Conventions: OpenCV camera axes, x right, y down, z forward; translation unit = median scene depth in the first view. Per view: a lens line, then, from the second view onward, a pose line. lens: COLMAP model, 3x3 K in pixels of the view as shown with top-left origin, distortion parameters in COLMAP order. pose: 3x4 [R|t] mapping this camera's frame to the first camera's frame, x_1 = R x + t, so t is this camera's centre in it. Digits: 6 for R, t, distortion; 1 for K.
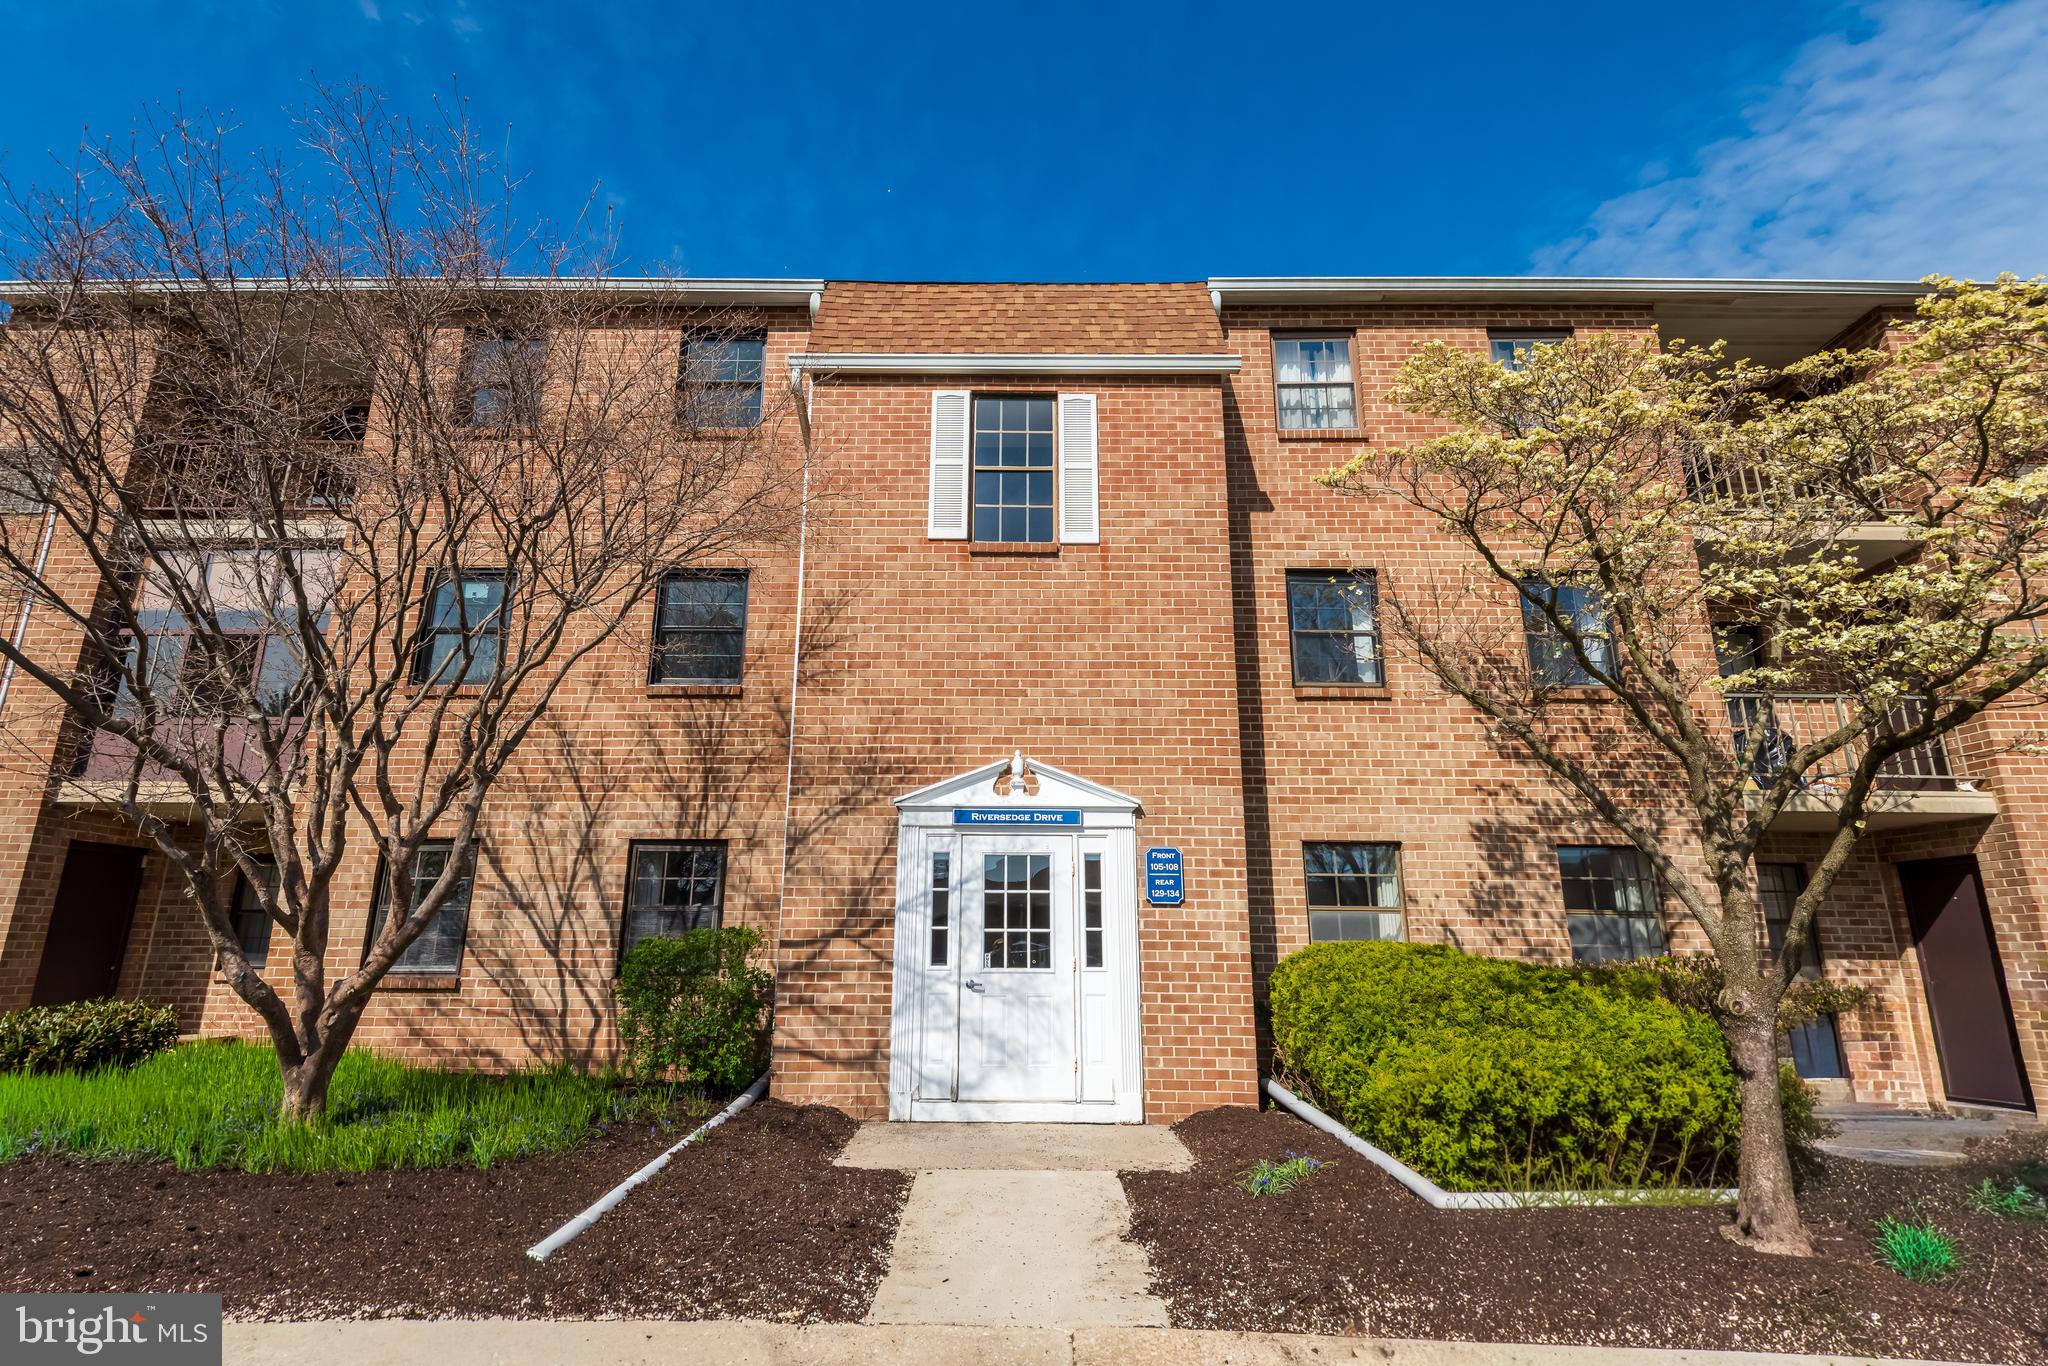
lens RADIAL K [[1005.9, 0, 1024.7], [0, 1005.9, 519.1], [0, 0, 1]] dist [0.018898, -0.028124]
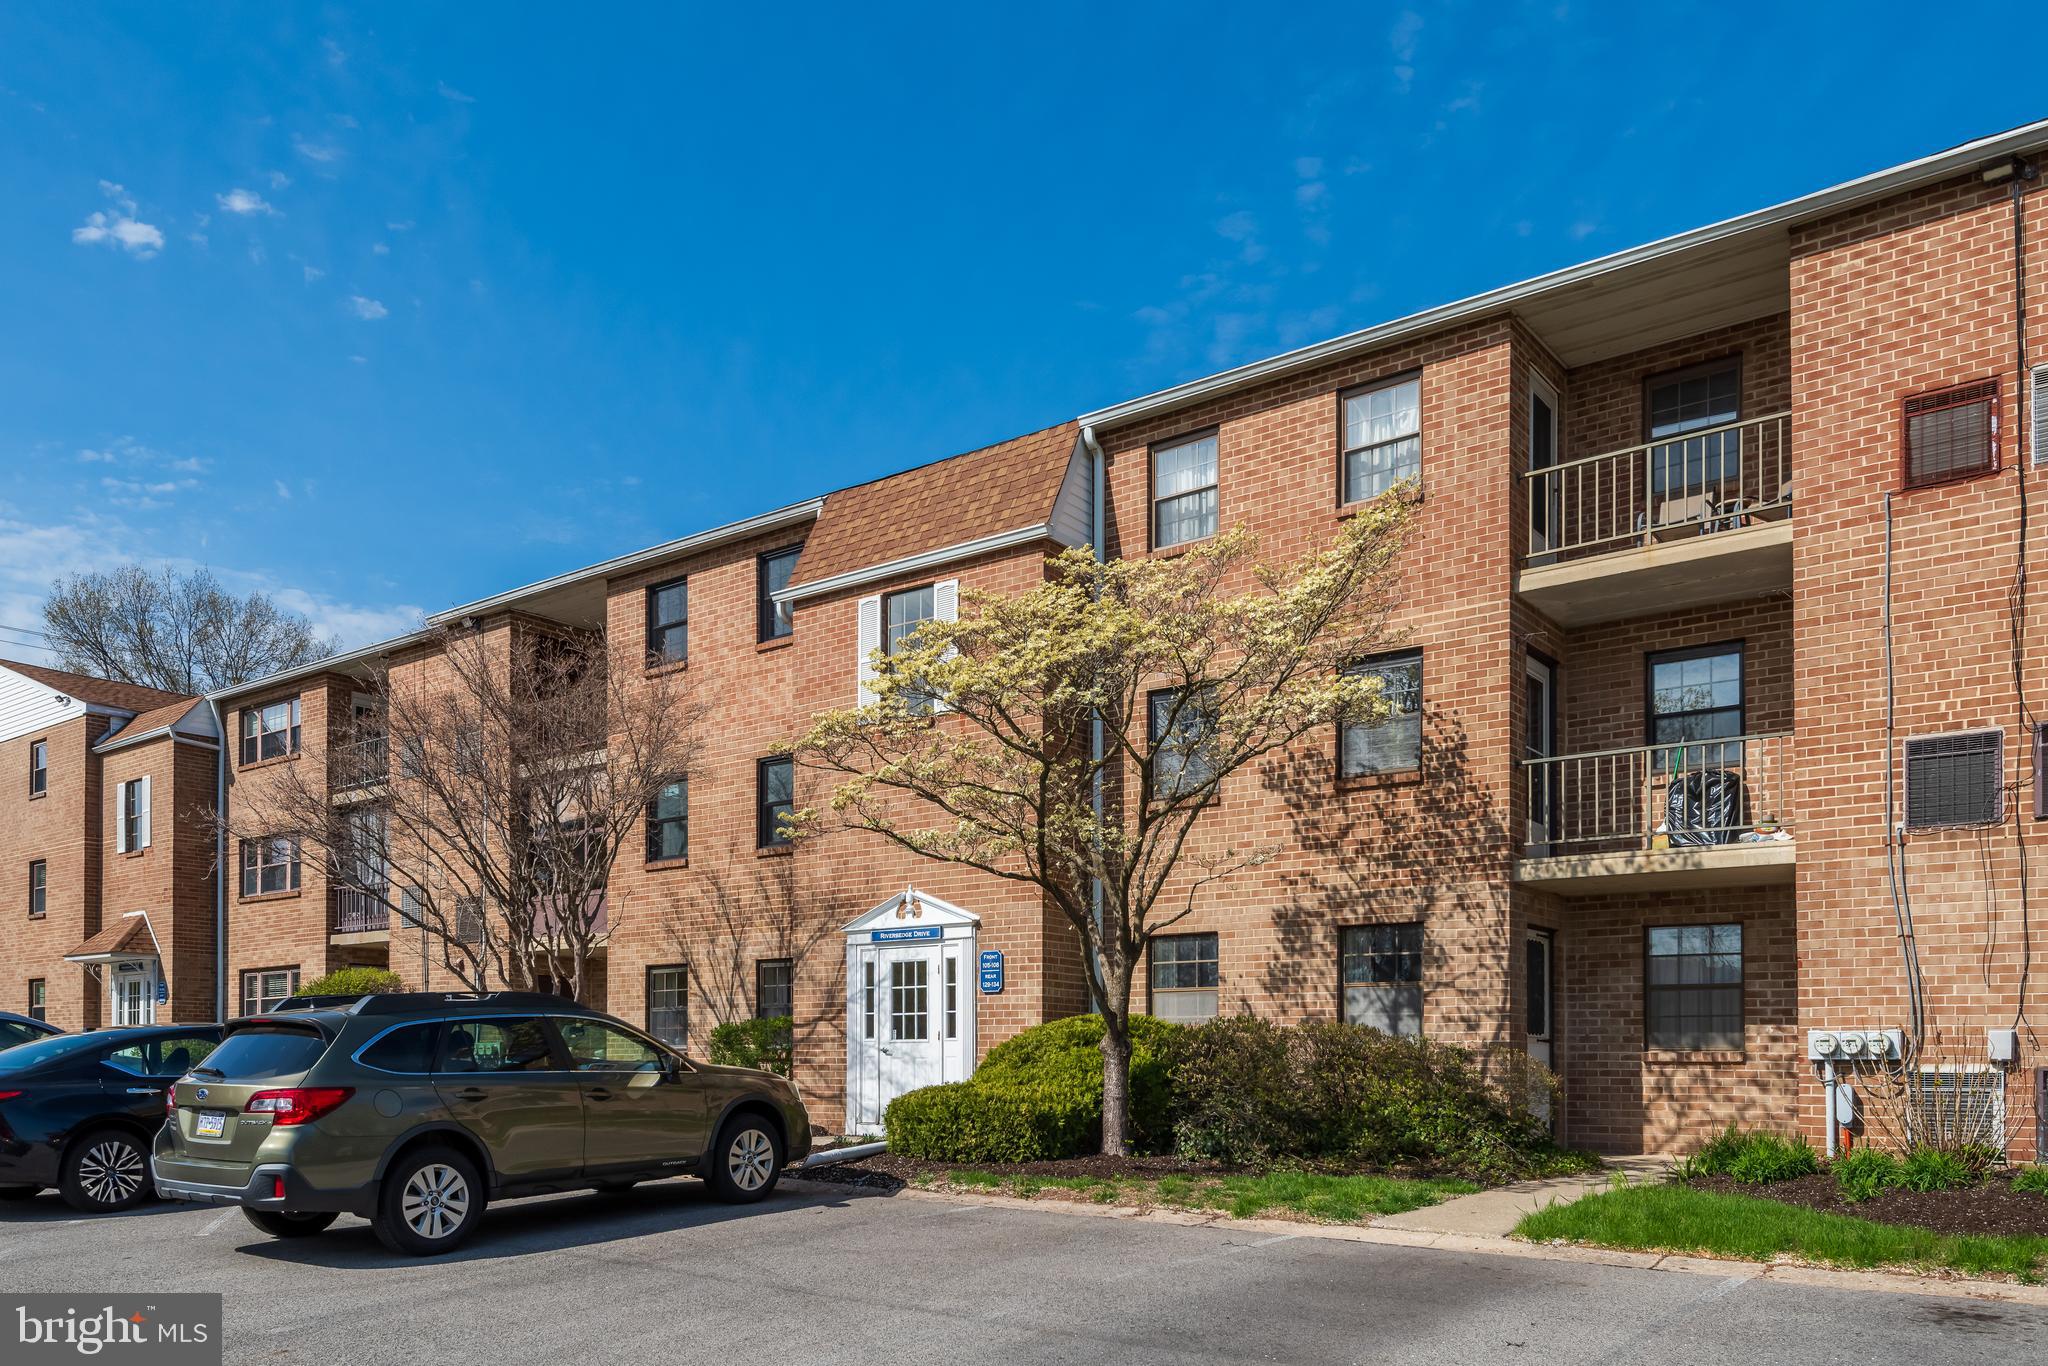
lens RADIAL K [[1555.2, 0, 1024.0], [0, 1555.2, 683.0], [0, 0, 1]] dist [-0.002248, 0.000715]
pose [[0.788118, -0.151449, -0.596601, 1.319124], [0.252934, 0.963327, 0.089586, -0.164377], [0.561154, -0.221505, 0.797522, -0.466975]]
